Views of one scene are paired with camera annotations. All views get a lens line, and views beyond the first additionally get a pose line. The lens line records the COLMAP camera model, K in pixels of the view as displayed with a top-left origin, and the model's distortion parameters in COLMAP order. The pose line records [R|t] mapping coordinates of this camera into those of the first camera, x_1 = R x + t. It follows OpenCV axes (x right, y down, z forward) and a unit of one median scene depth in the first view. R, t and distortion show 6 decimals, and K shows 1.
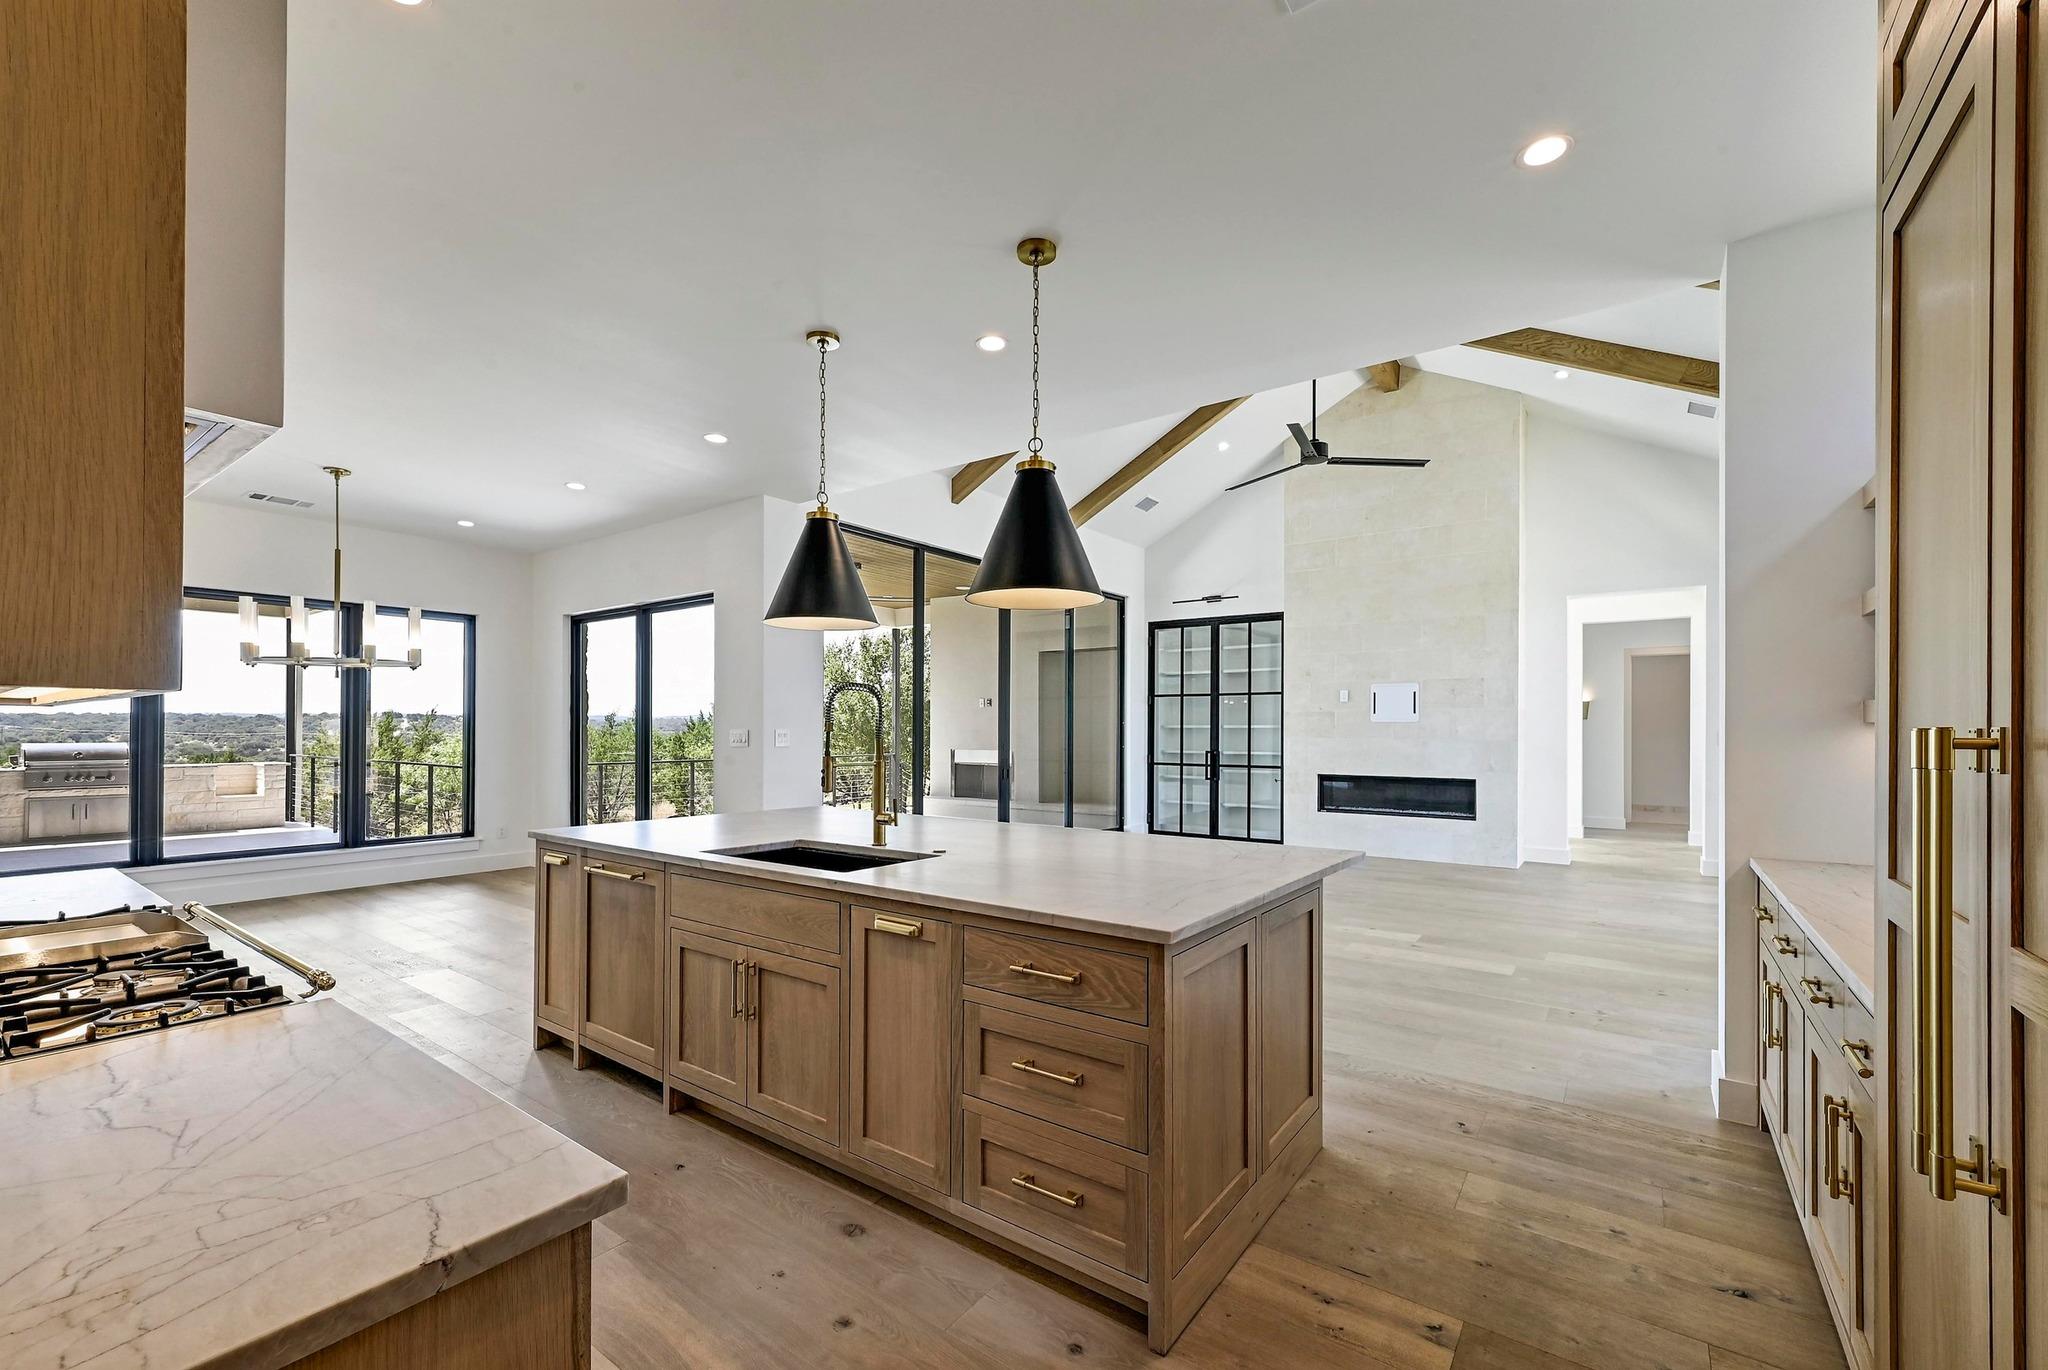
lens RADIAL K [[833.8, 0, 1034.4], [0, 833.8, 729.1], [0, 0, 1]] dist [0.002181, 0.000530]
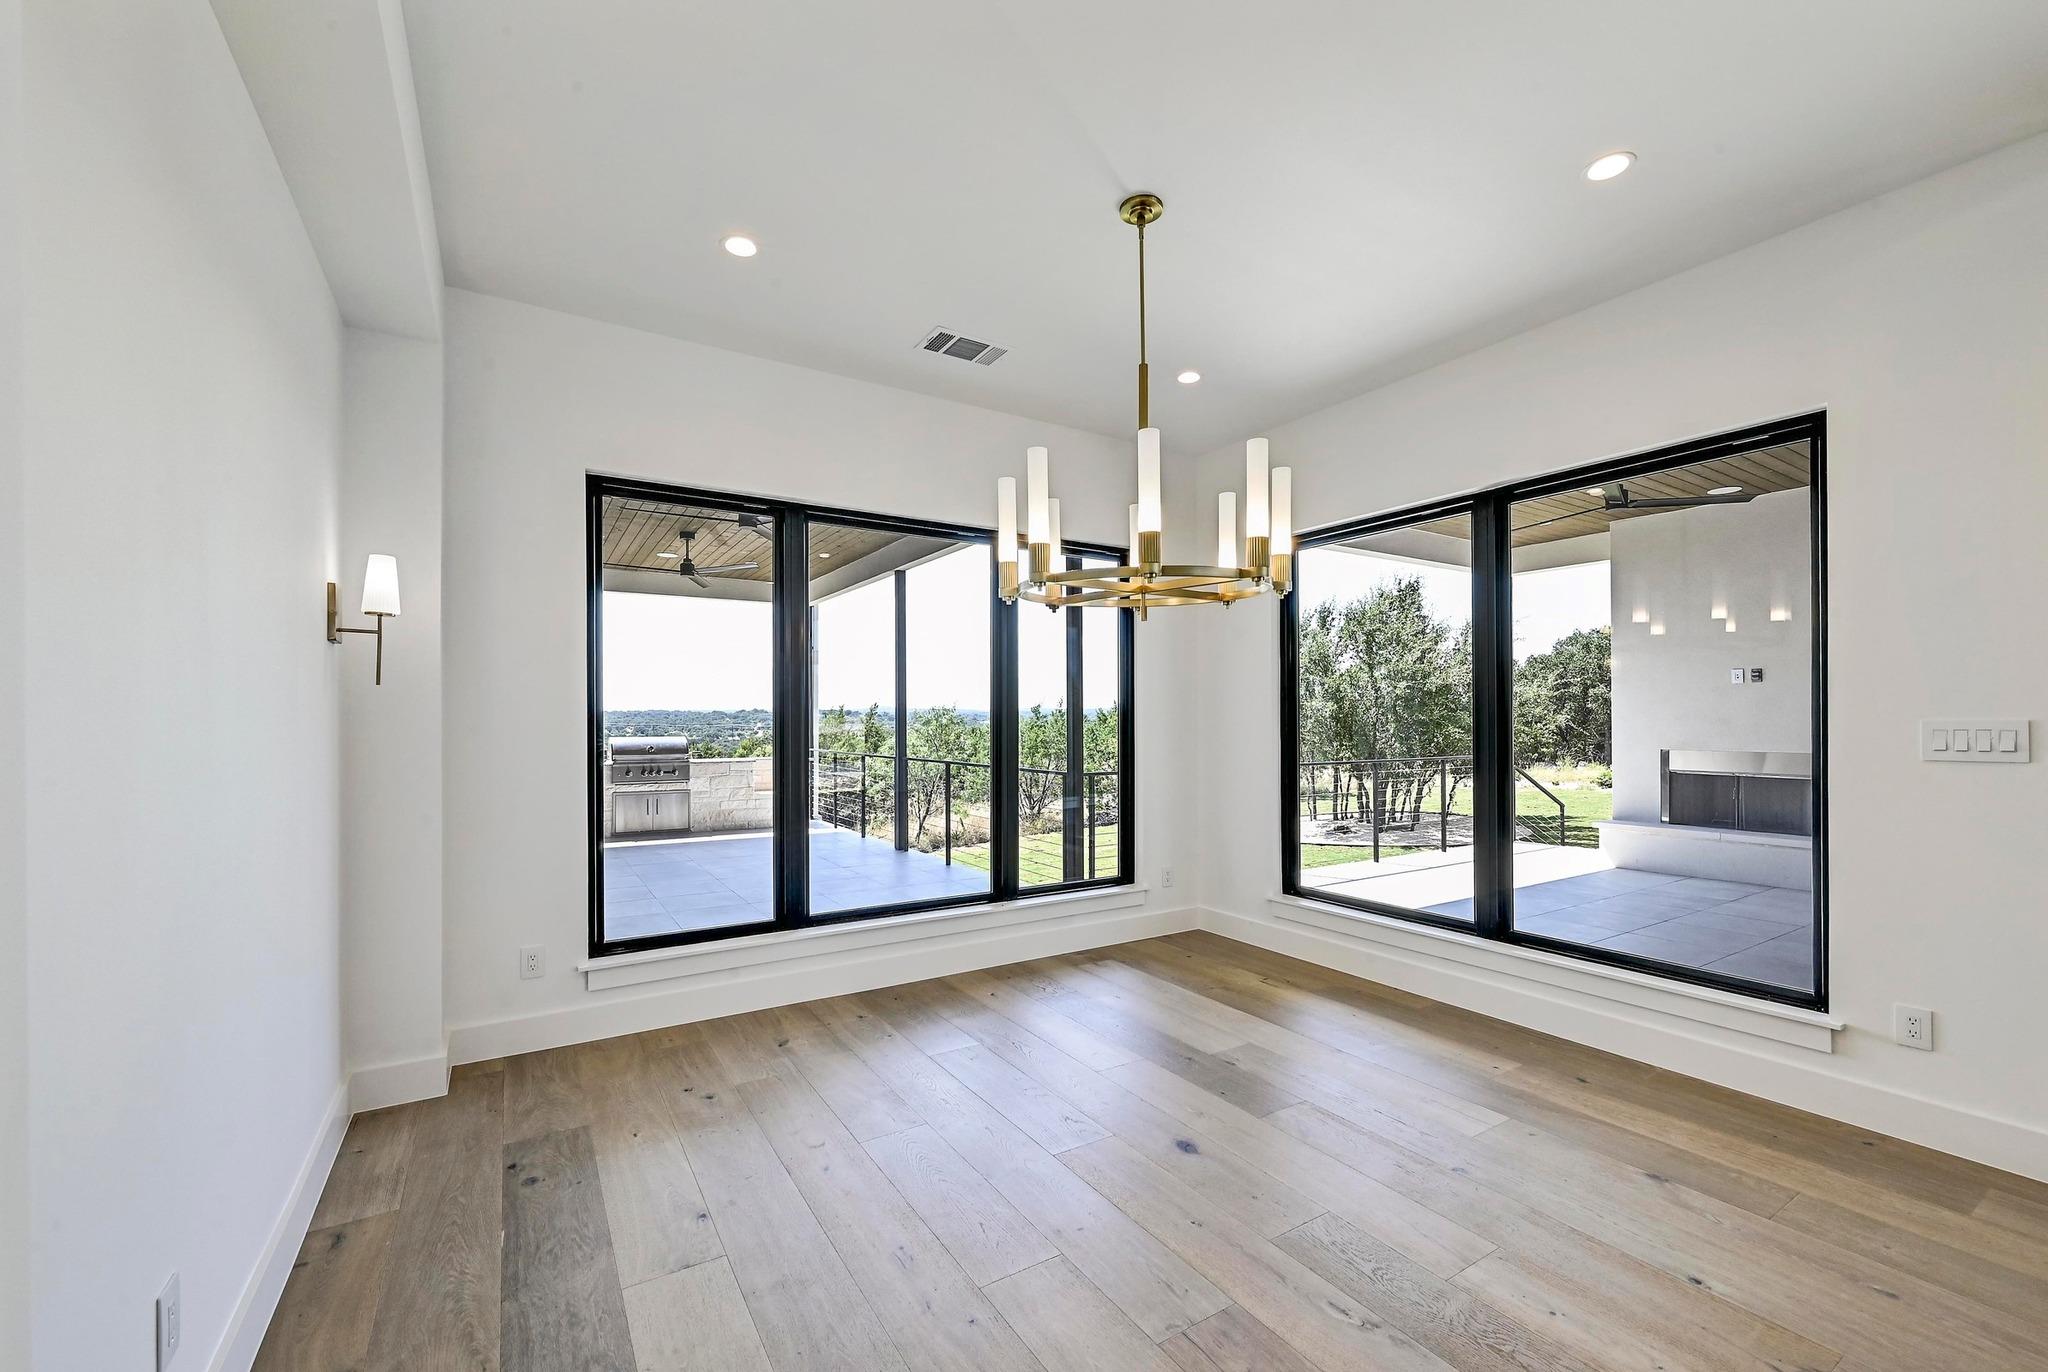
lens RADIAL K [[833.8, 0, 1035.3], [0, 833.8, 719.6], [0, 0, 1]] dist [0.002181, 0.000530]
pose [[0.928471, -0.005357, -0.371367, -0.389130], [0.004867, 0.999986, -0.002255, 0.000189], [0.371374, 0.000286, 0.928483, 0.279577]]
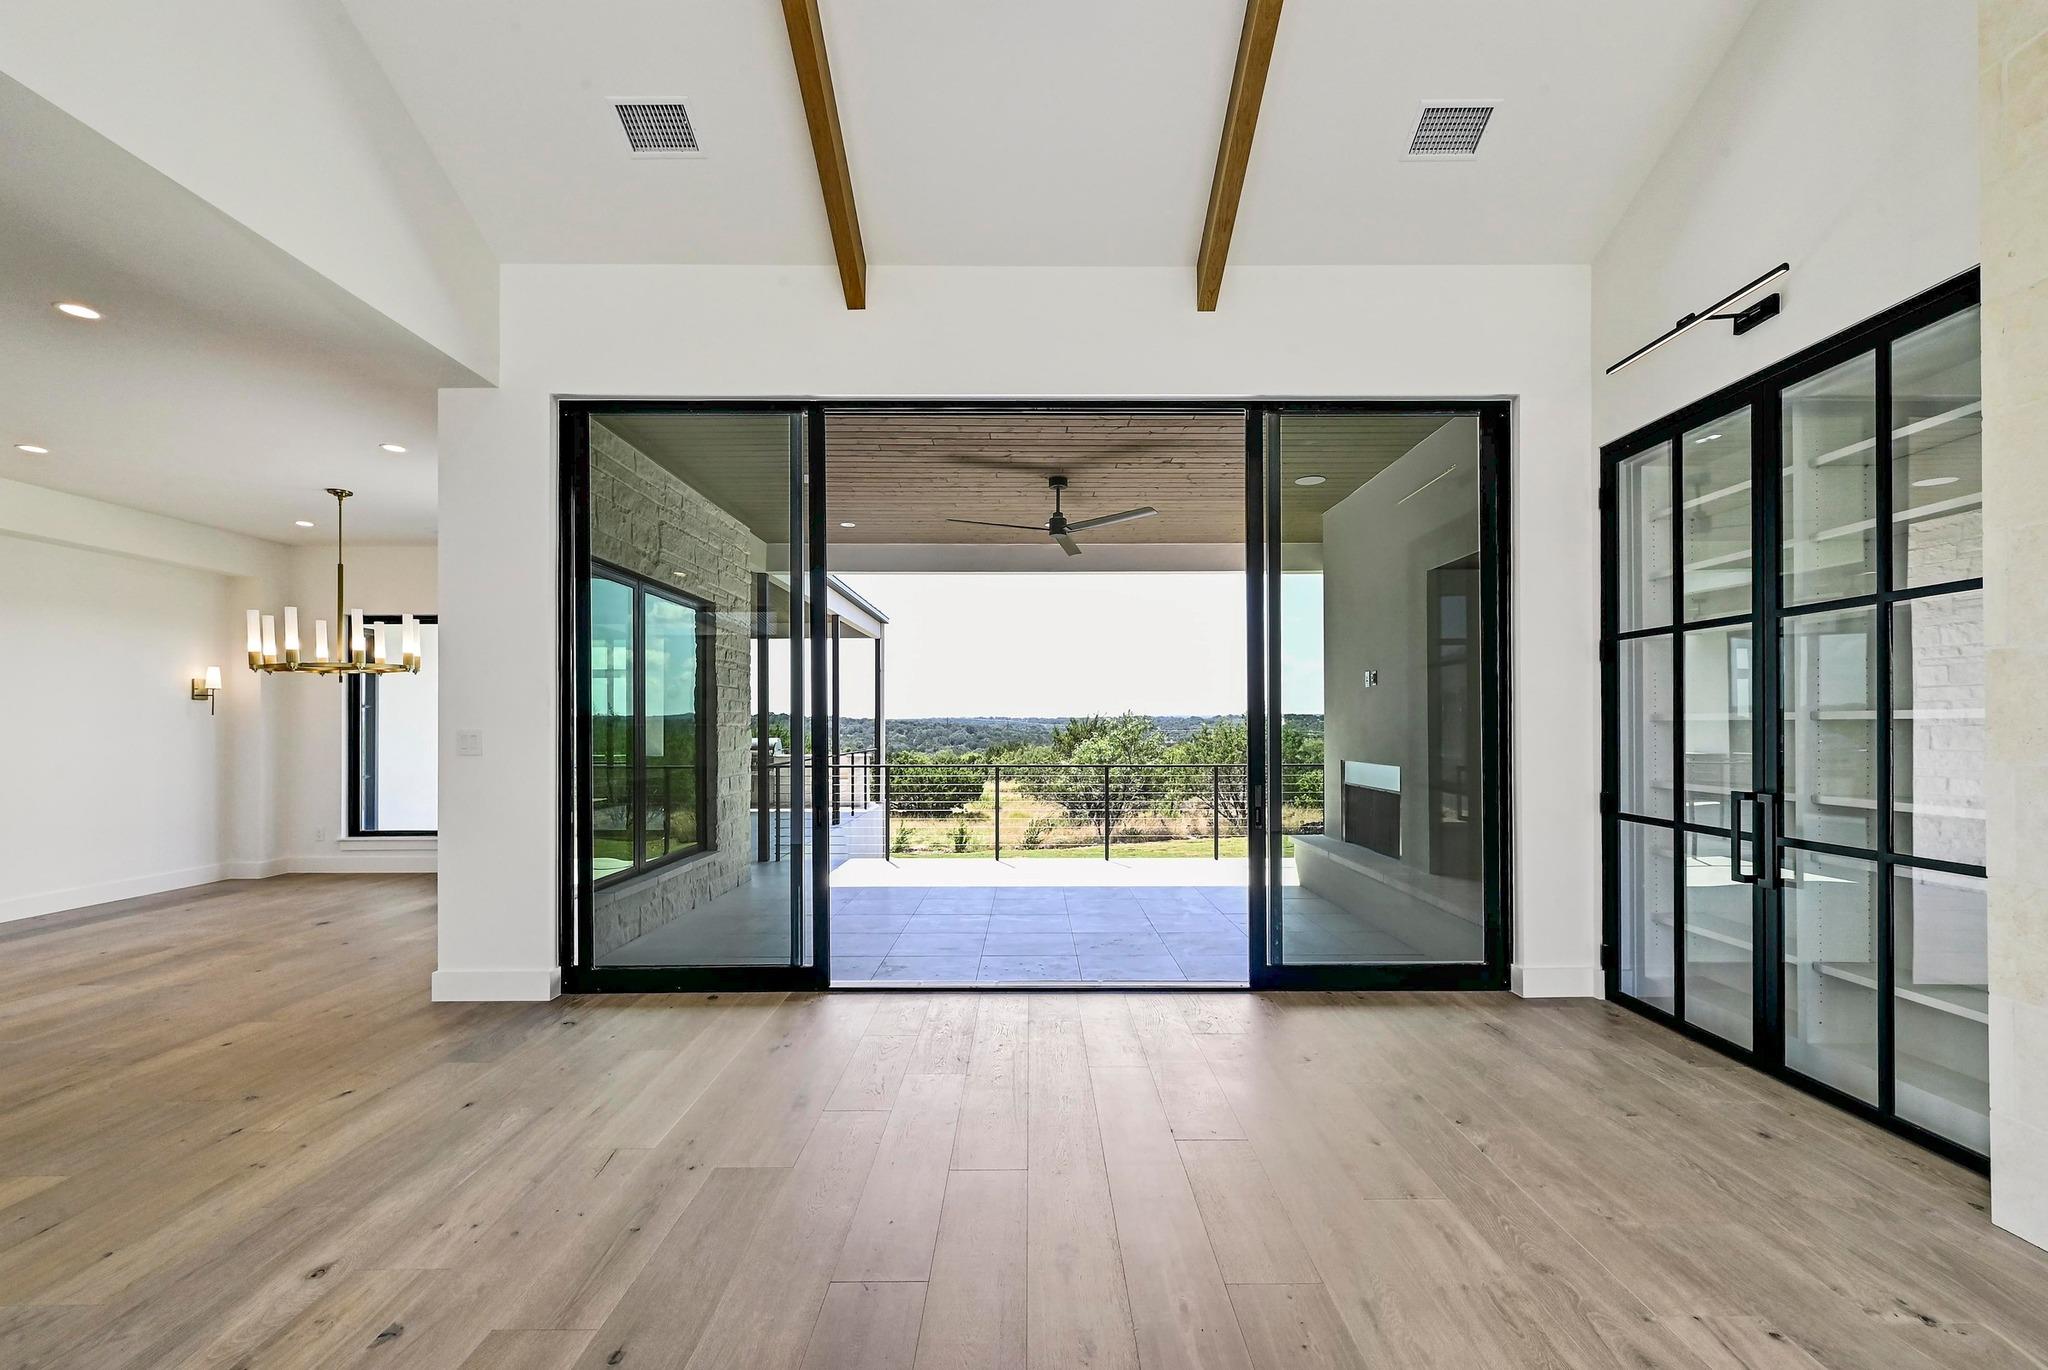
lens RADIAL K [[833.8, 0, 1038.7], [0, 833.8, 722.3], [0, 0, 1]] dist [0.002181, 0.000530]
pose [[0.587599, -0.007714, -0.809115, 0.316358], [0.004015, 0.999970, -0.006618, 0.000402], [0.809142, 0.000640, 0.587612, 0.601765]]
